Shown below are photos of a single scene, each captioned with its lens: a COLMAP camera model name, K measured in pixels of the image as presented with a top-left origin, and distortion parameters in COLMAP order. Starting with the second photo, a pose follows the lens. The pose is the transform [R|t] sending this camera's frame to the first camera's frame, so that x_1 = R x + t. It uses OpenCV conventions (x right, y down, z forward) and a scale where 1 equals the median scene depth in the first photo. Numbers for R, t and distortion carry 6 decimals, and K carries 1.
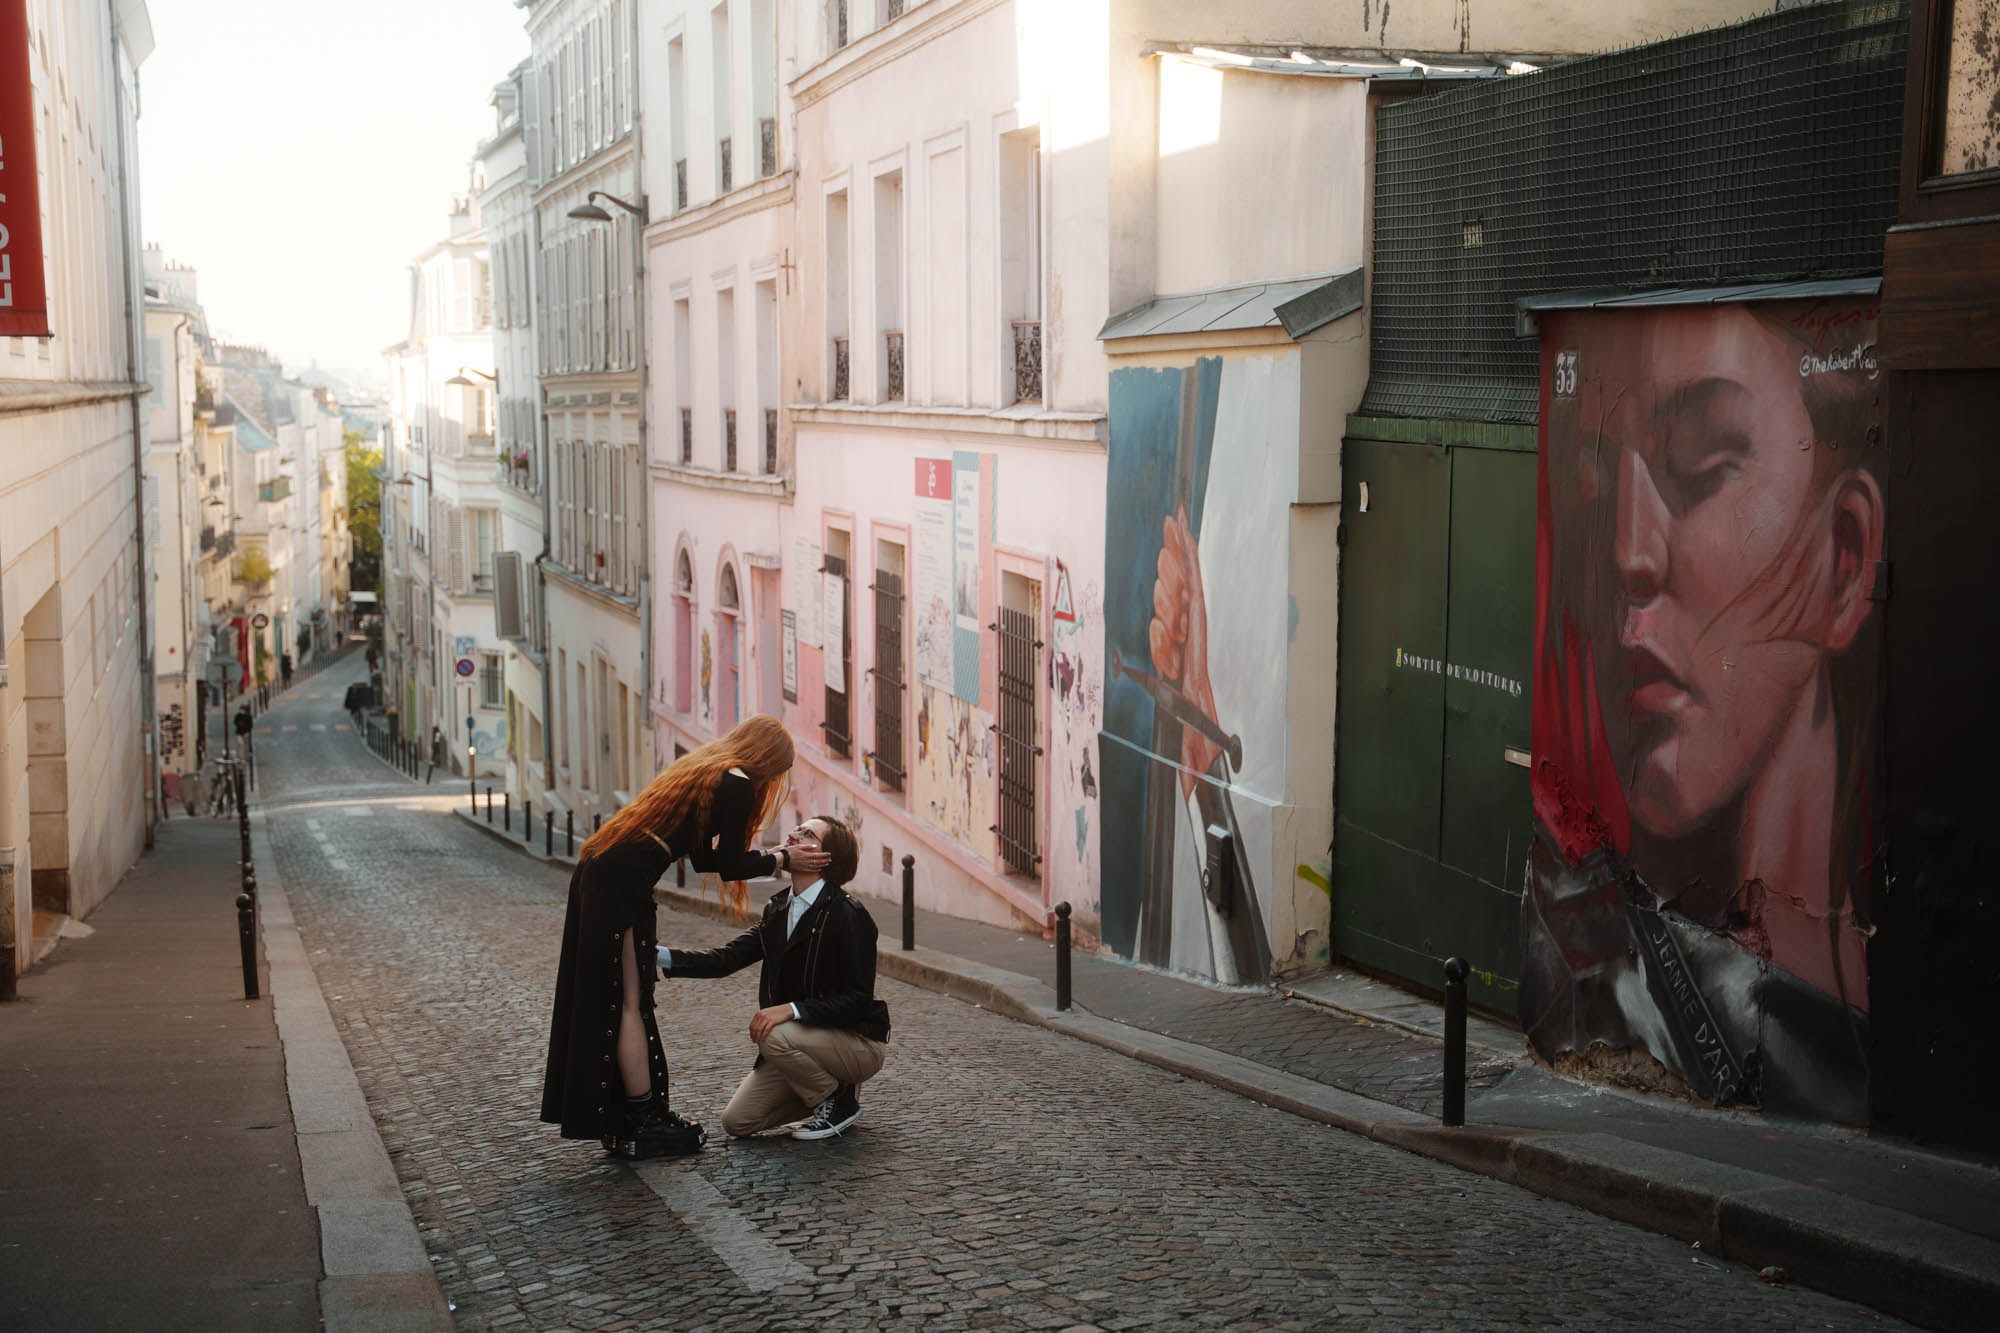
lens RADIAL K [[2786.1, 0, 996.0], [0, 2786.1, 670.5], [0, 0, 1]] dist [0.093079, 0.000000]
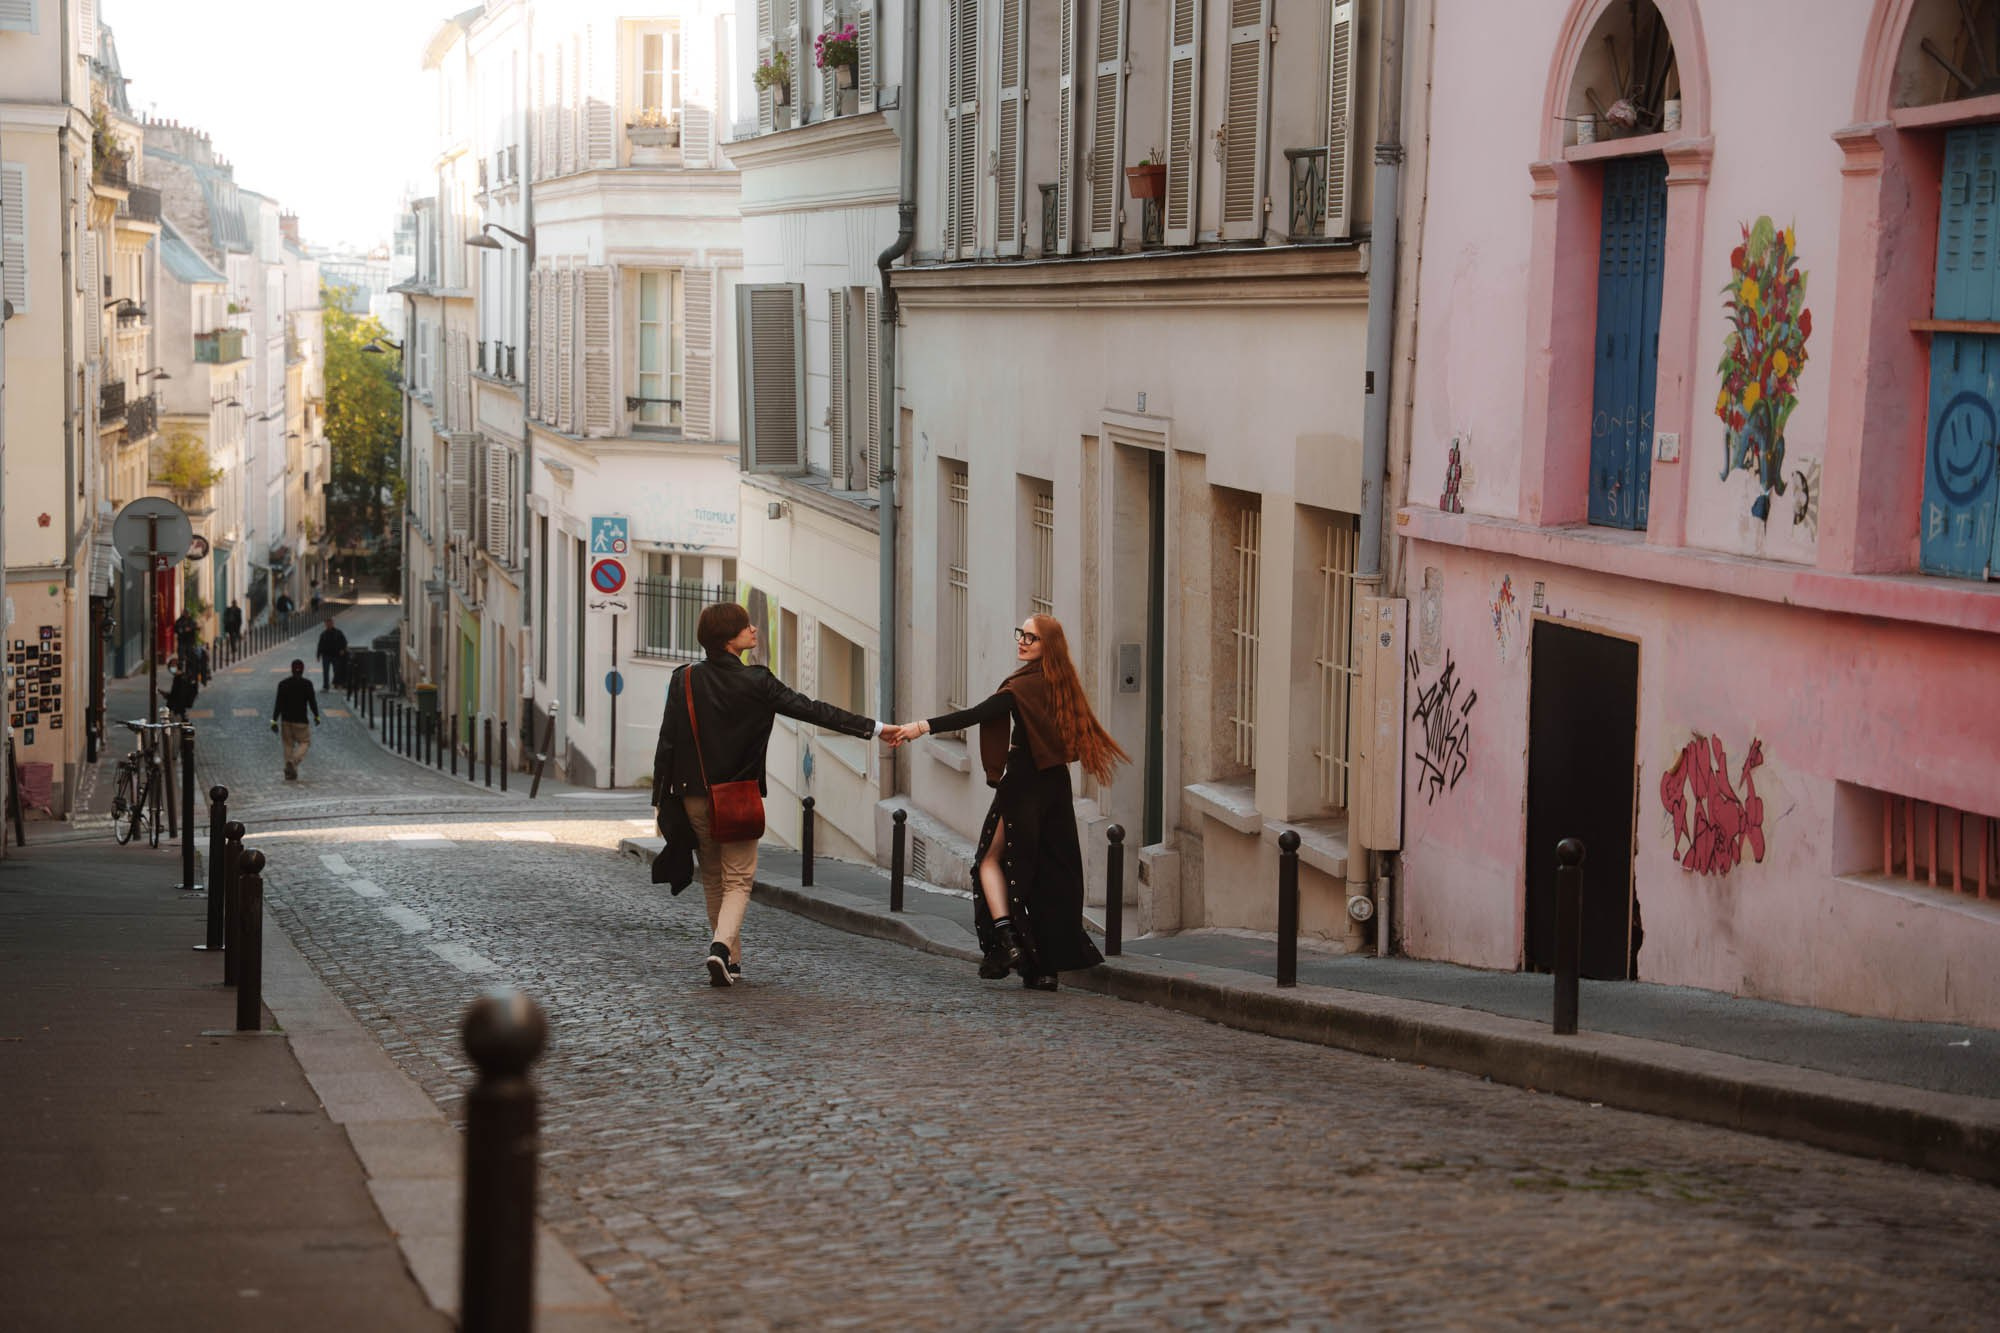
lens RADIAL K [[3799.1, 0, 1003.6], [0, 3799.1, 665.8], [0, 0, 1]] dist [0.301058, 0.000000]
pose [[0.998689, 0.025323, -0.044482, -0.046245], [-0.025705, 0.999637, -0.008033, 0.010652], [0.044262, 0.009165, 0.998978, 0.161813]]
